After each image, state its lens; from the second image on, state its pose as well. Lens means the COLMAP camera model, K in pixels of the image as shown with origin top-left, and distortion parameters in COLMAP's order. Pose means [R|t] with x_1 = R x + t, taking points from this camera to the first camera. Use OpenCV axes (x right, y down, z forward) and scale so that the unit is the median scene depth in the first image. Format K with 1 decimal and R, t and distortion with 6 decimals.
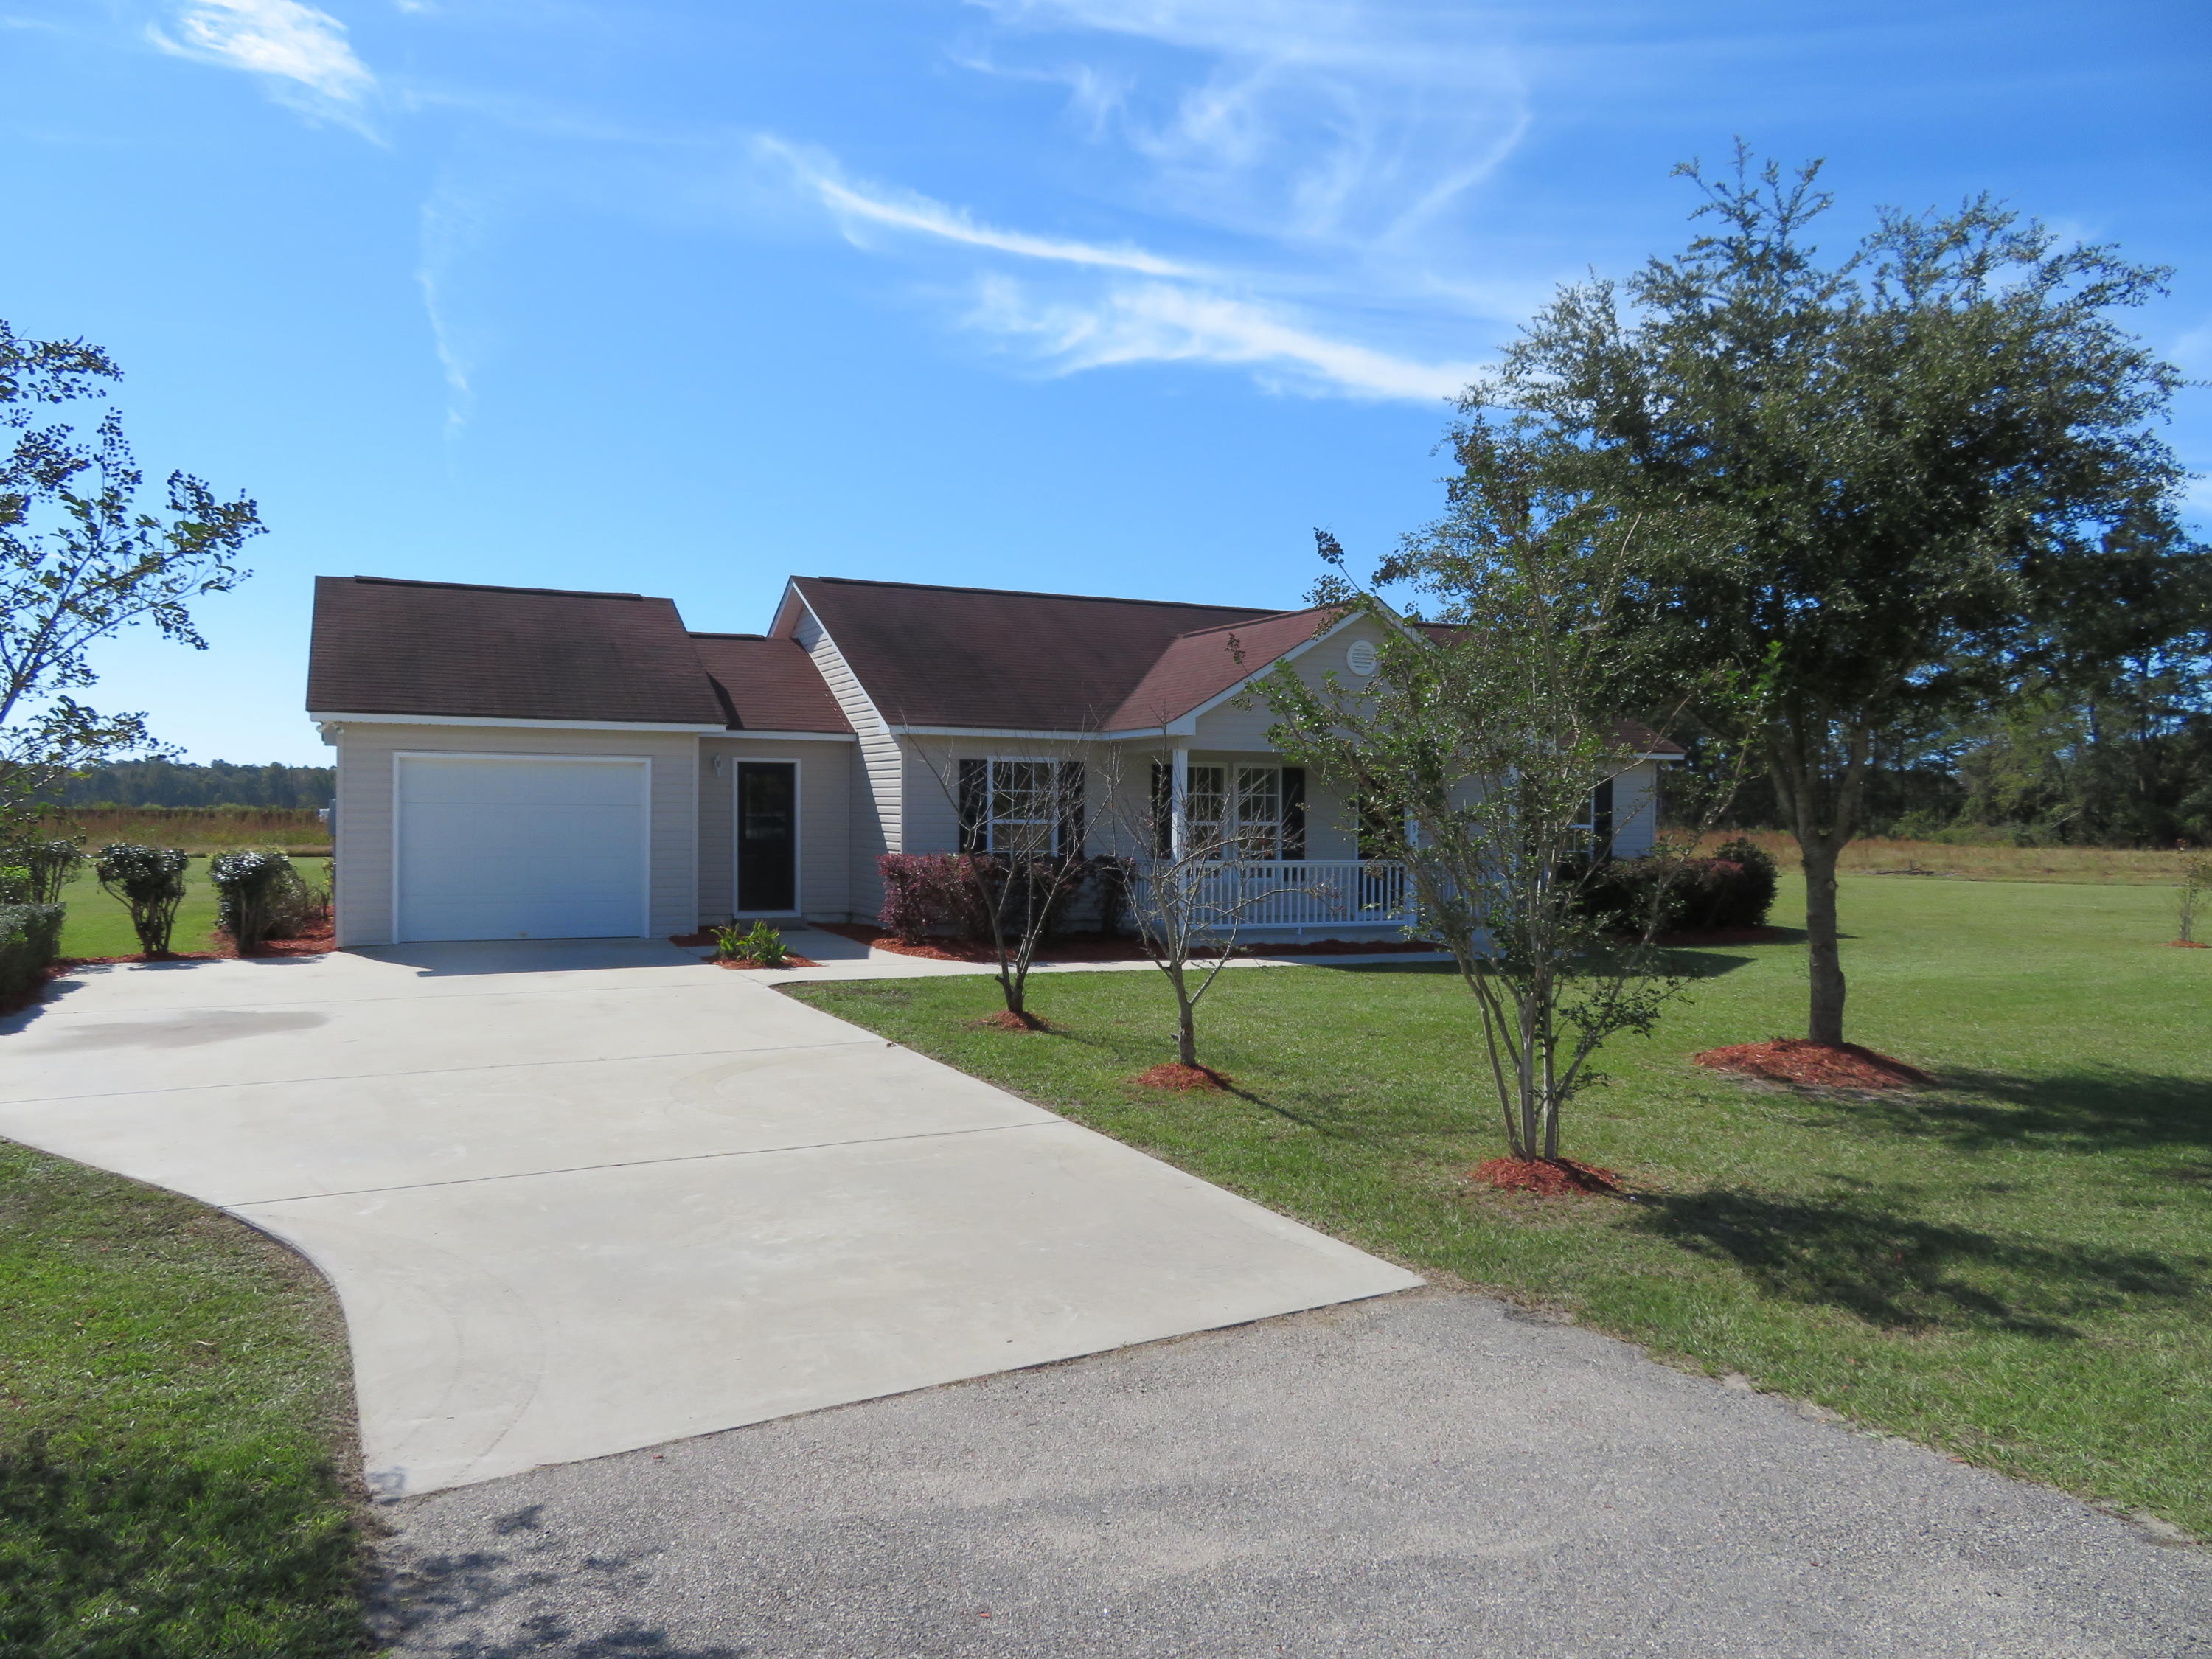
lens RADIAL K [[1597.2, 0, 1119.0], [0, 1597.2, 829.7], [0, 0, 1]] dist [-0.001874, -0.006713]
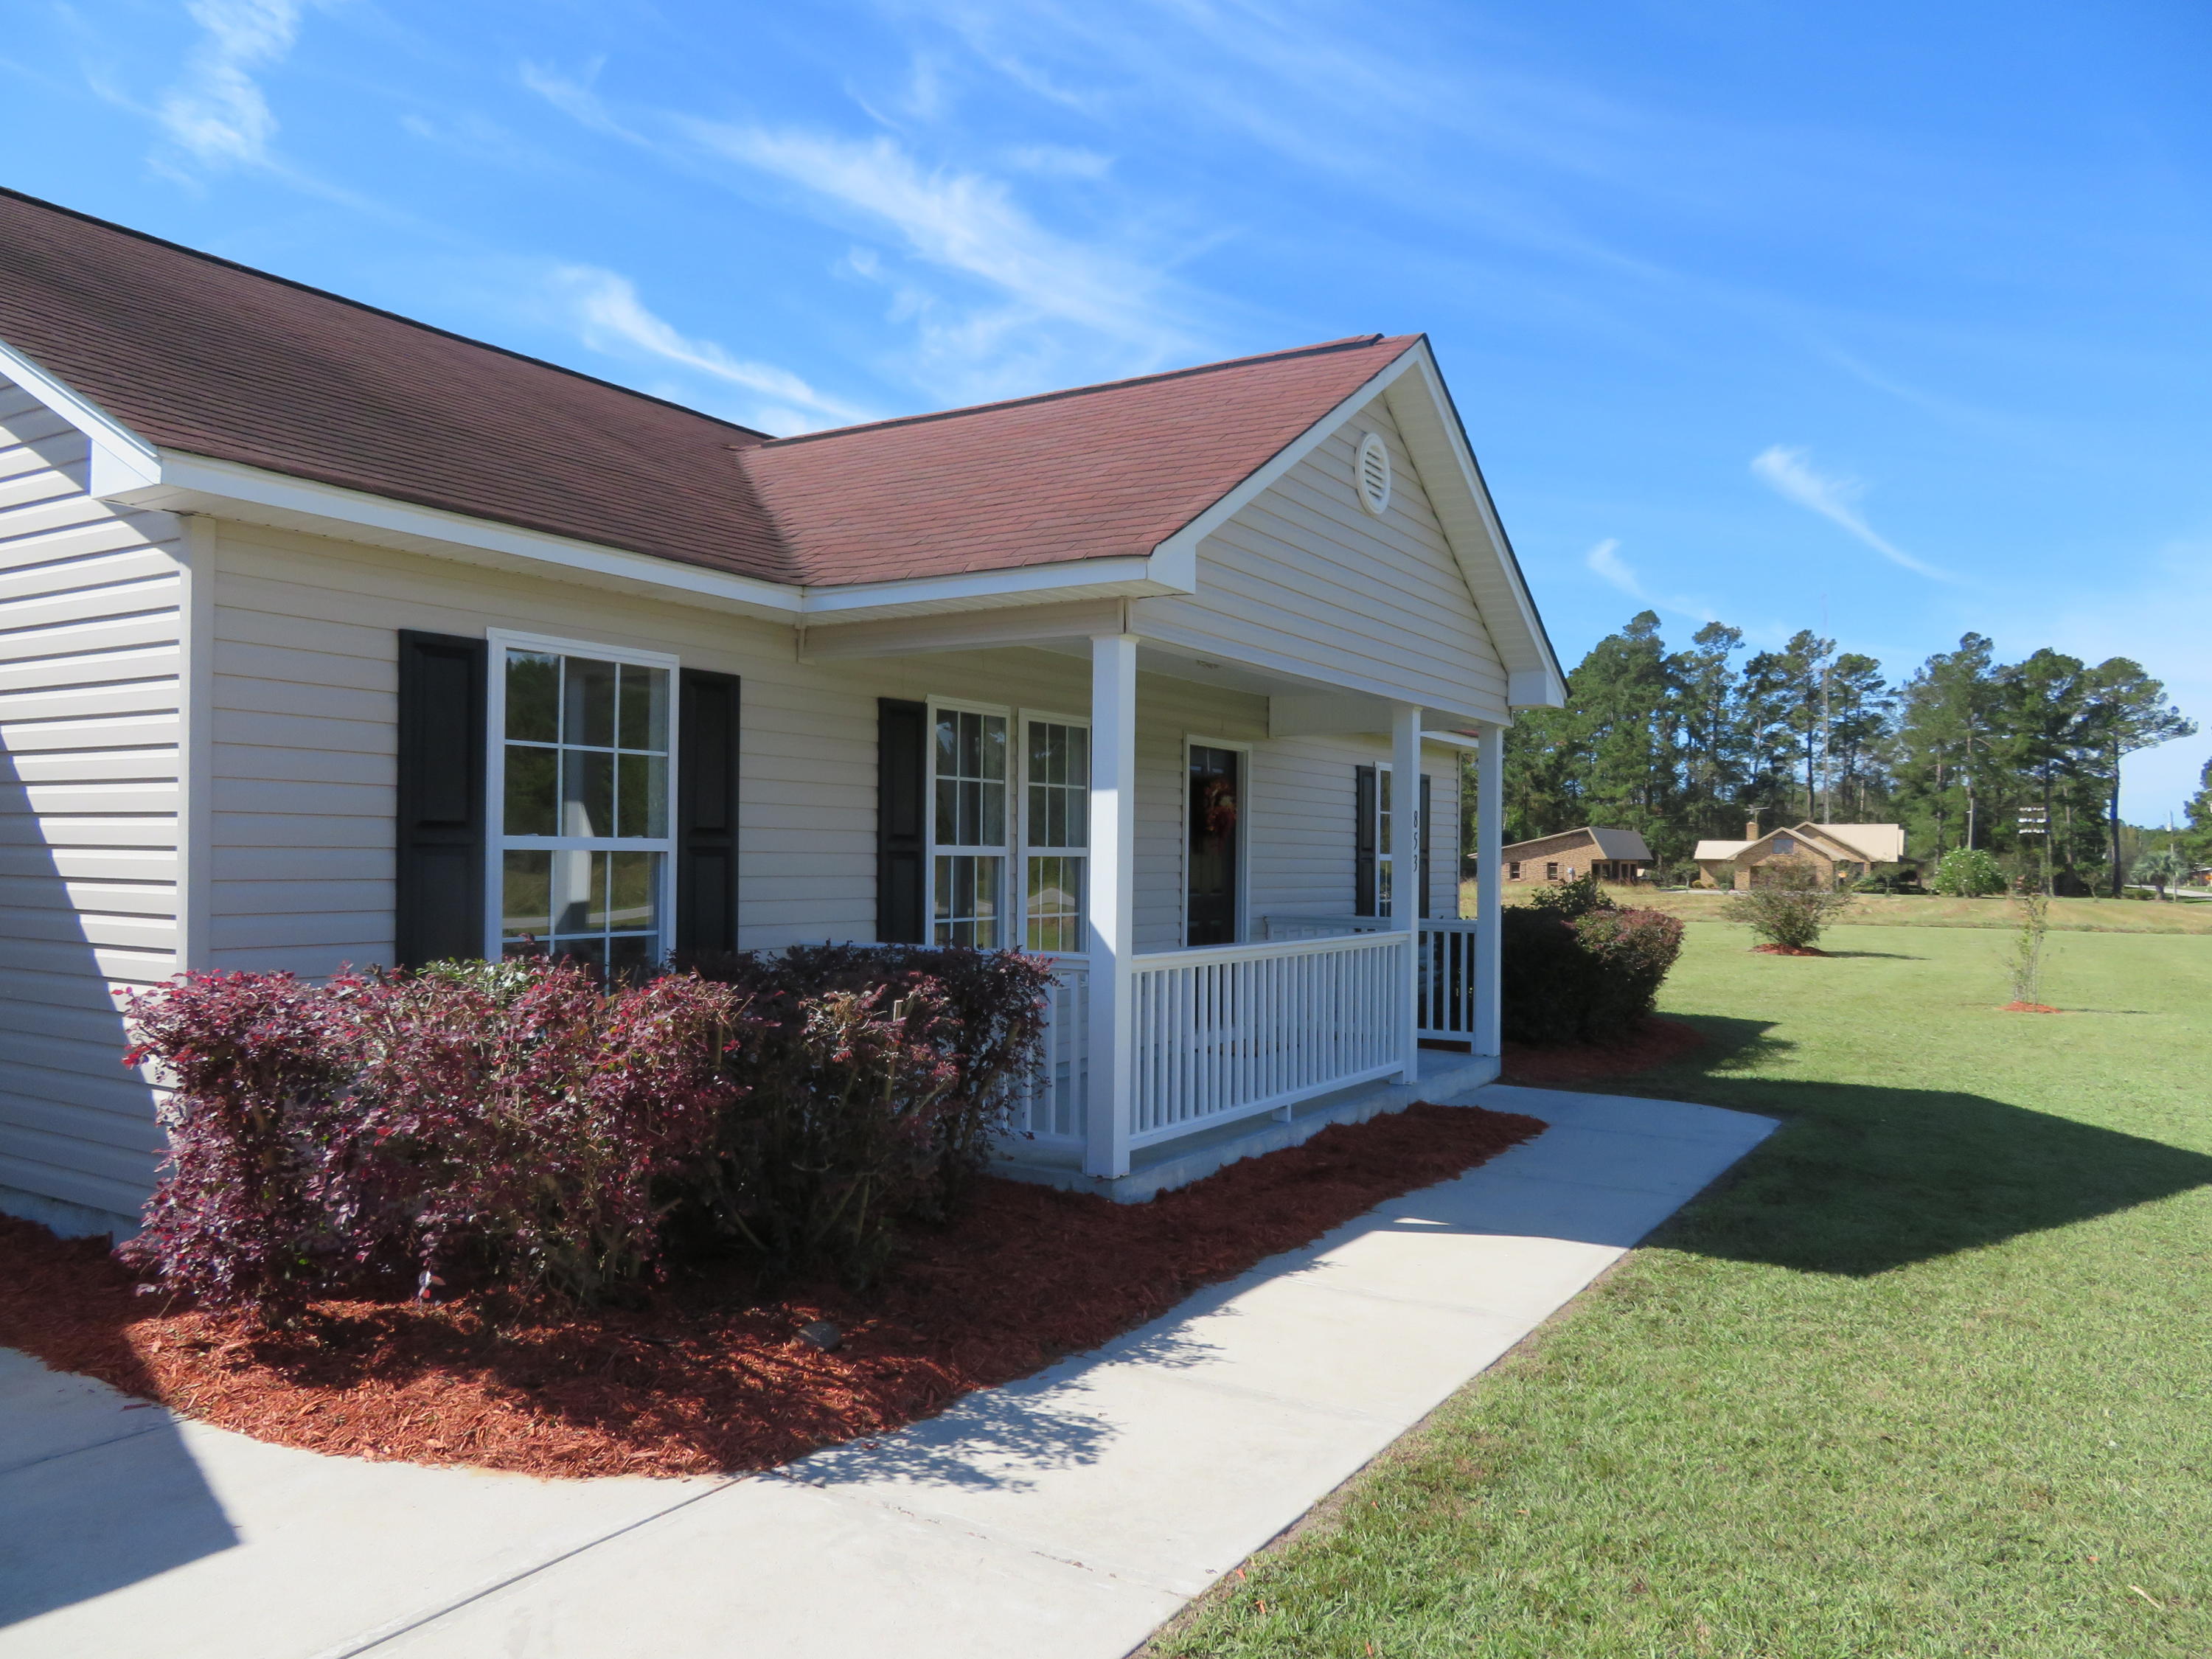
lens RADIAL K [[1597.2, 0, 1103.1], [0, 1597.2, 832.8], [0, 0, 1]] dist [-0.001874, -0.006713]
pose [[0.841722, 0.003616, 0.539899, -0.136526], [0.009415, 0.999727, -0.021374, 0.000486], [-0.539829, 0.023074, 0.841458, 0.624869]]
